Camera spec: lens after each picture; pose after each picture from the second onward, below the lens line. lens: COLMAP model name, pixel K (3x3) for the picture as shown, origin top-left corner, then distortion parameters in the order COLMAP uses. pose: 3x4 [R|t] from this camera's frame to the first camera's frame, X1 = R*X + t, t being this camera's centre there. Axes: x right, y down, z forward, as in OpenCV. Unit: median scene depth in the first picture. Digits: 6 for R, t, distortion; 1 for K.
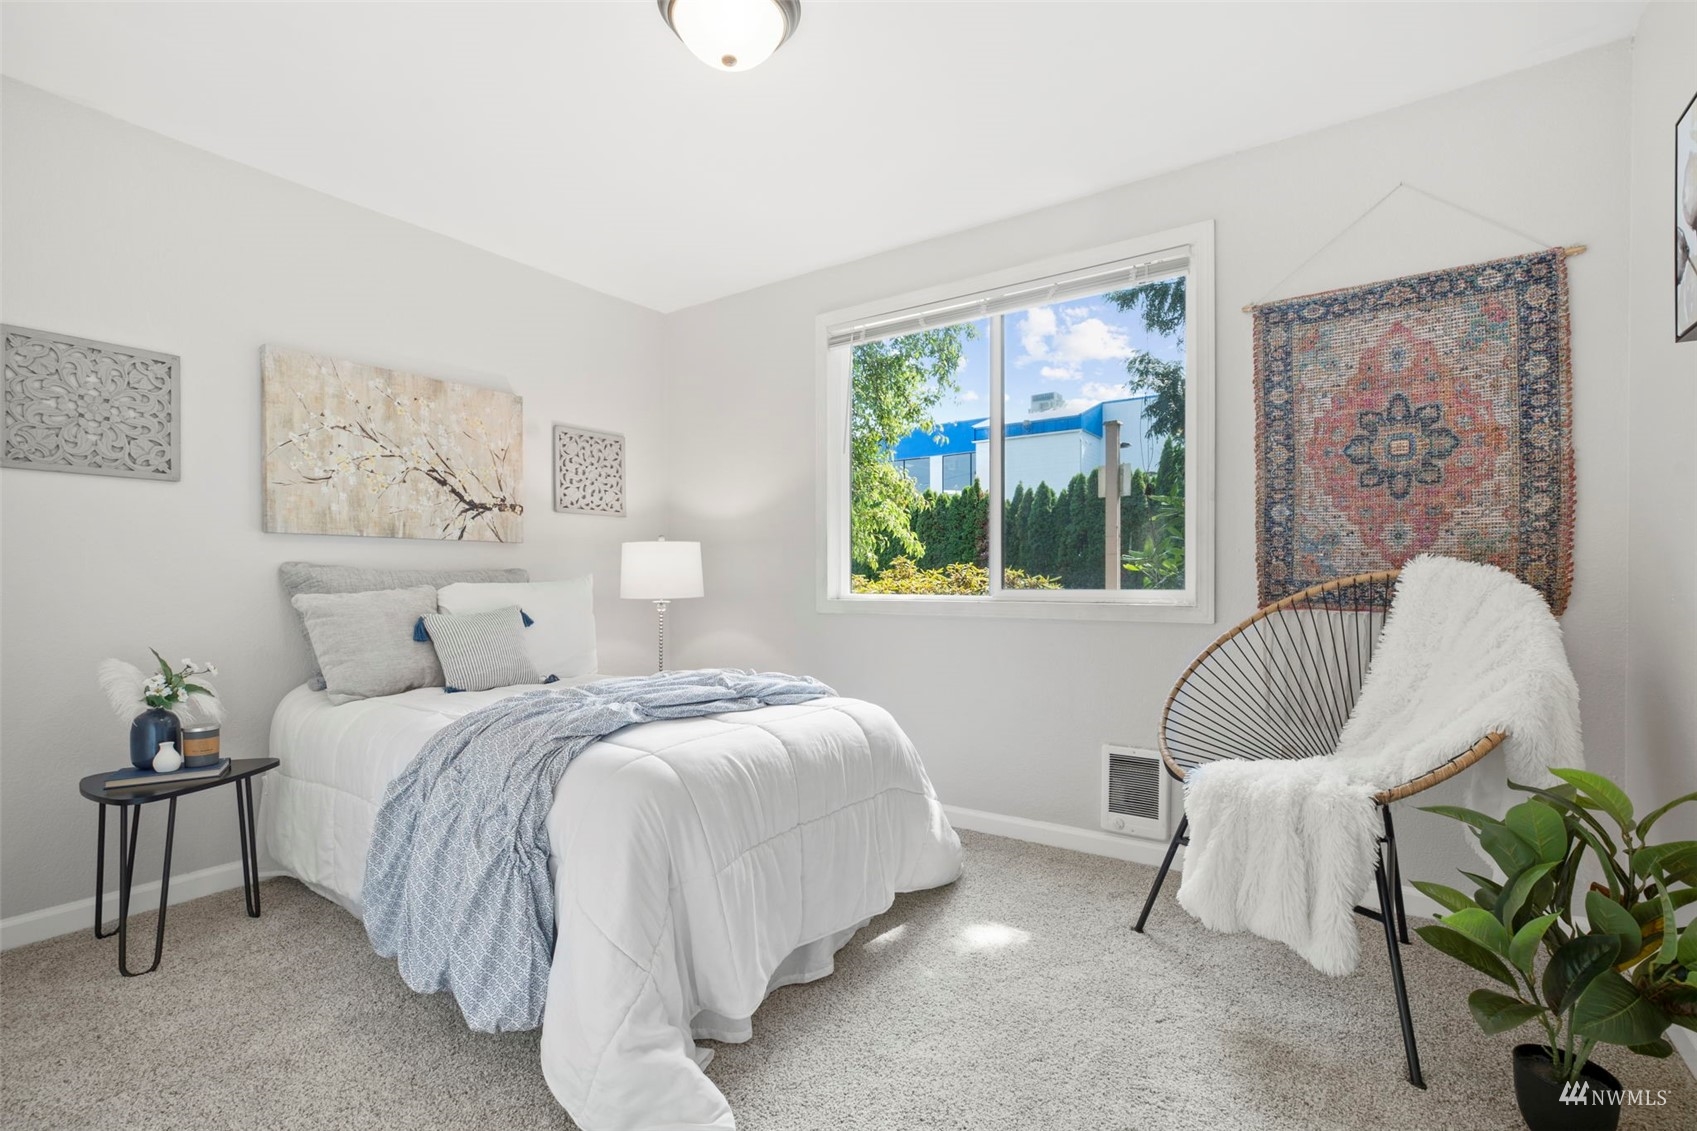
lens RADIAL K [[766.0, 0, 847.2], [0, 766.0, 583.7], [0, 0, 1]] dist [-0.001208, -0.000093]
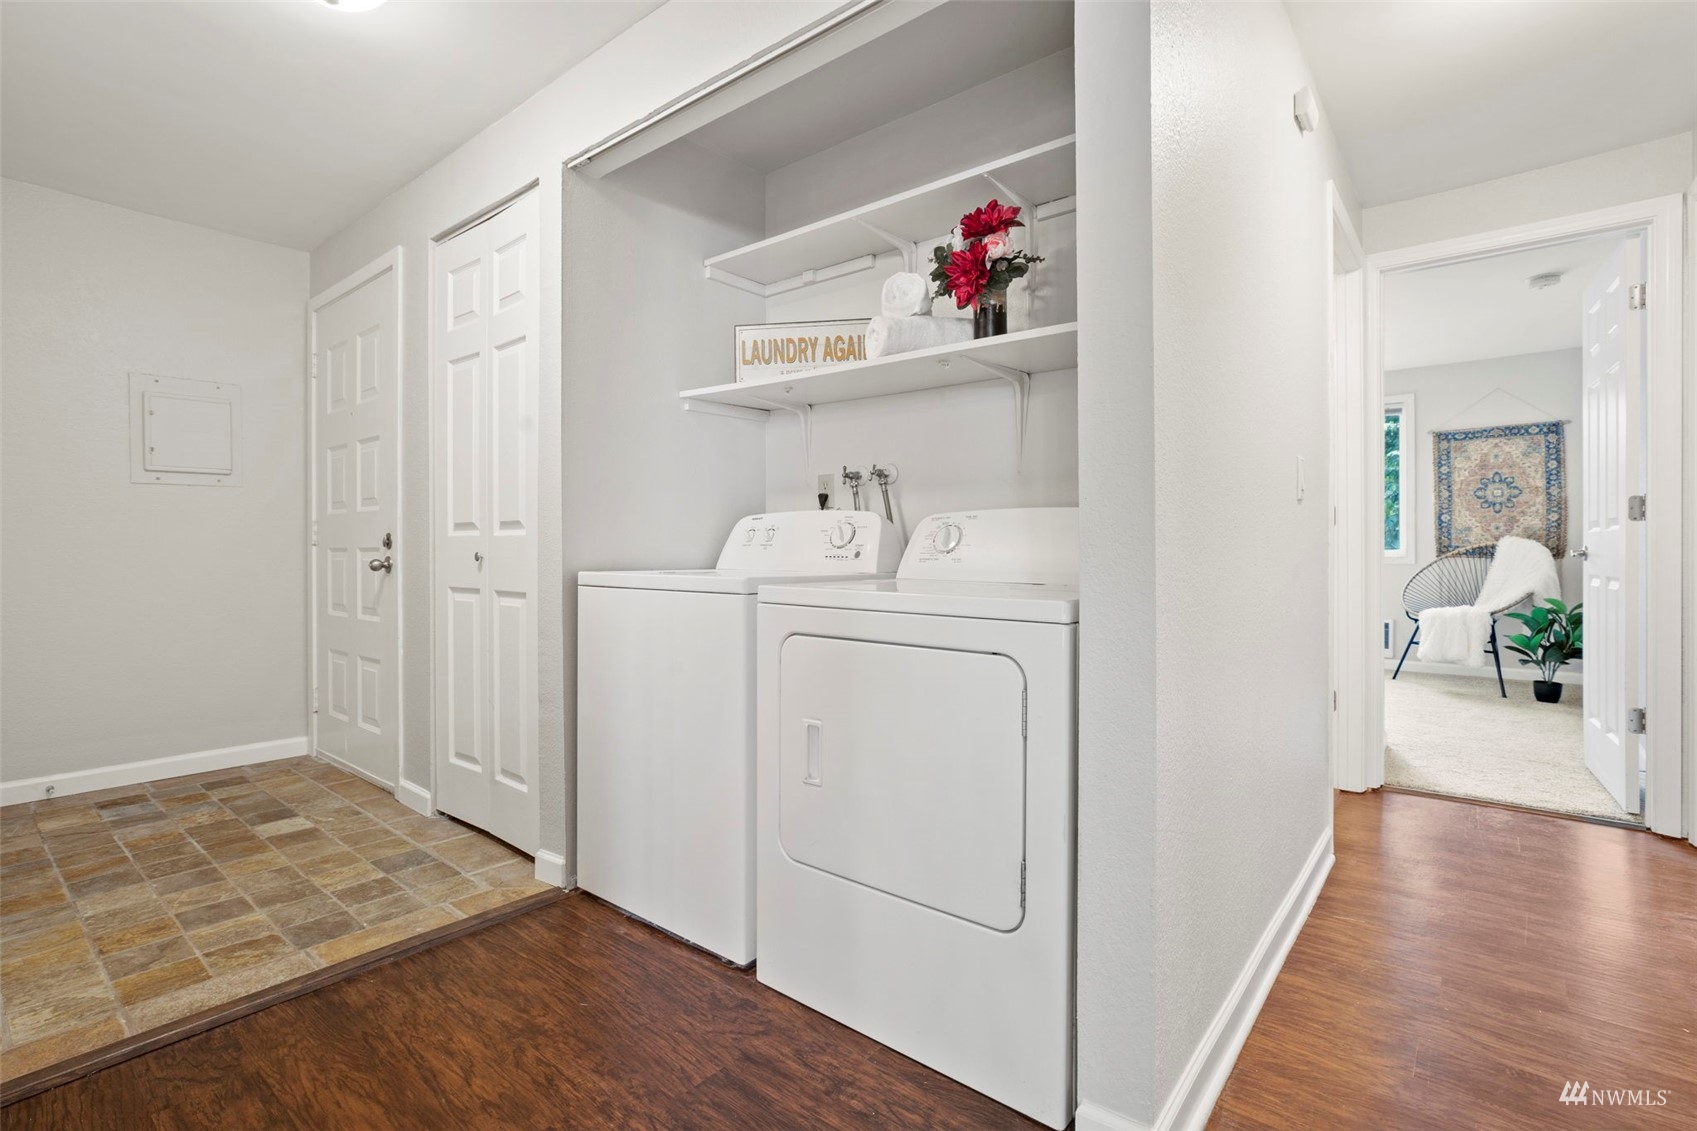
lens RADIAL K [[793.4, 0, 834.4], [0, 793.4, 549.5], [0, 0, 1]] dist [-0.026190, 0.015741]
pose [[0.996676, -0.001569, -0.081456, -1.260130], [0.001115, 0.999984, -0.005628, 0.020671], [0.081463, 0.005518, 0.996661, -1.774907]]
